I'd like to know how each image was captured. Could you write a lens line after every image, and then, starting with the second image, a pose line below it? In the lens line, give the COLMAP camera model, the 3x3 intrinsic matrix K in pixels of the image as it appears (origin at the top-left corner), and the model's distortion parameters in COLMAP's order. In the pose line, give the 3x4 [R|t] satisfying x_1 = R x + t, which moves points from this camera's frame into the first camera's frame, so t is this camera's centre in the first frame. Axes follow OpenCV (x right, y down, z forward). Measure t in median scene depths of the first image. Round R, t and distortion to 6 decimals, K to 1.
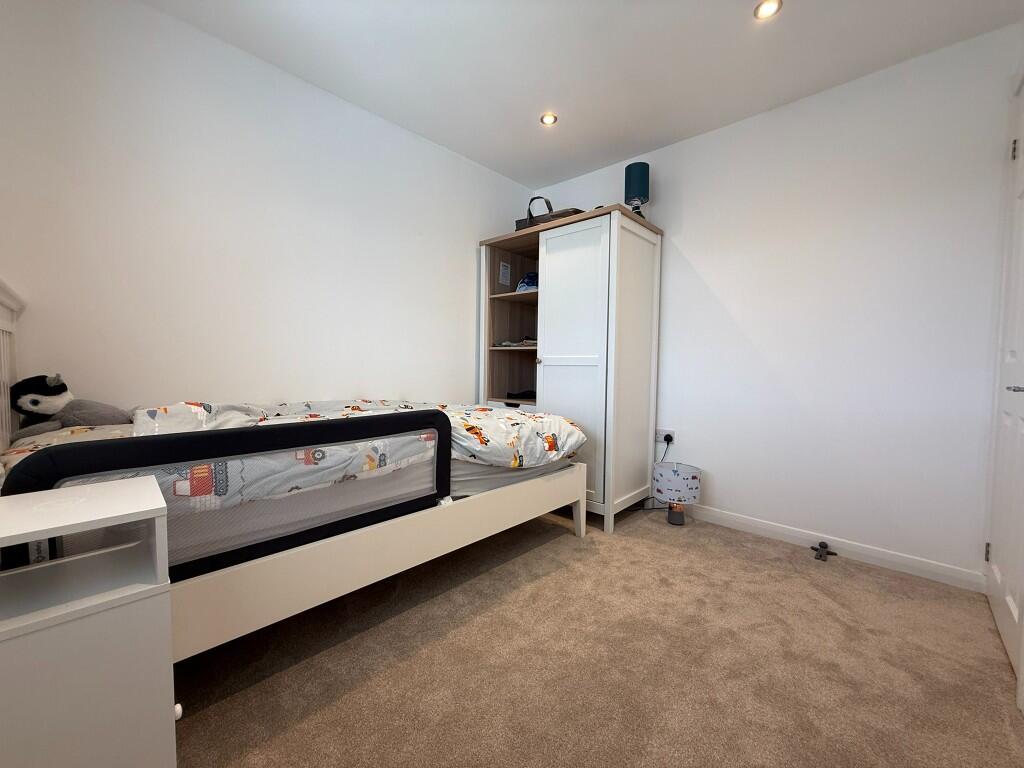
lens RADIAL K [[410.0, 0, 512.0], [0, 410.0, 384.0], [0, 0, 1]] dist [0.001835, 0.000190]
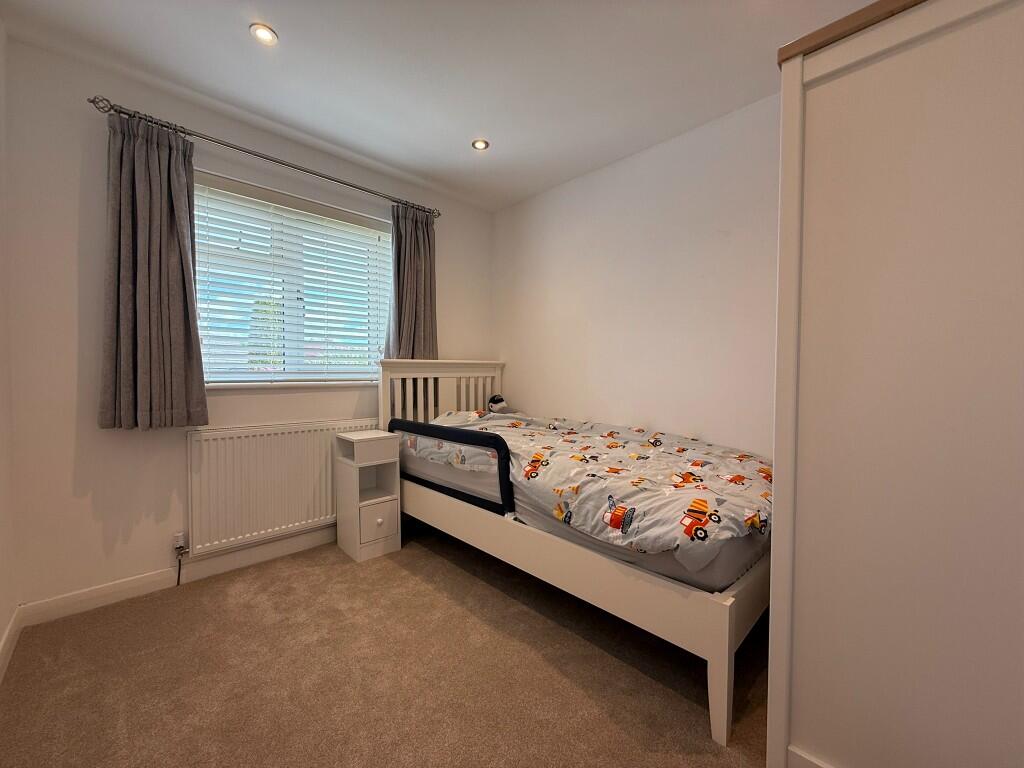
lens RADIAL K [[410.0, 0, 512.0], [0, 410.0, 384.0], [0, 0, 1]] dist [0.001835, 0.000190]
pose [[-0.041685, 0.011858, -0.999060, 1.048599], [-0.054837, 0.998395, 0.014138, -0.108328], [0.997625, 0.055375, -0.040967, 1.104111]]
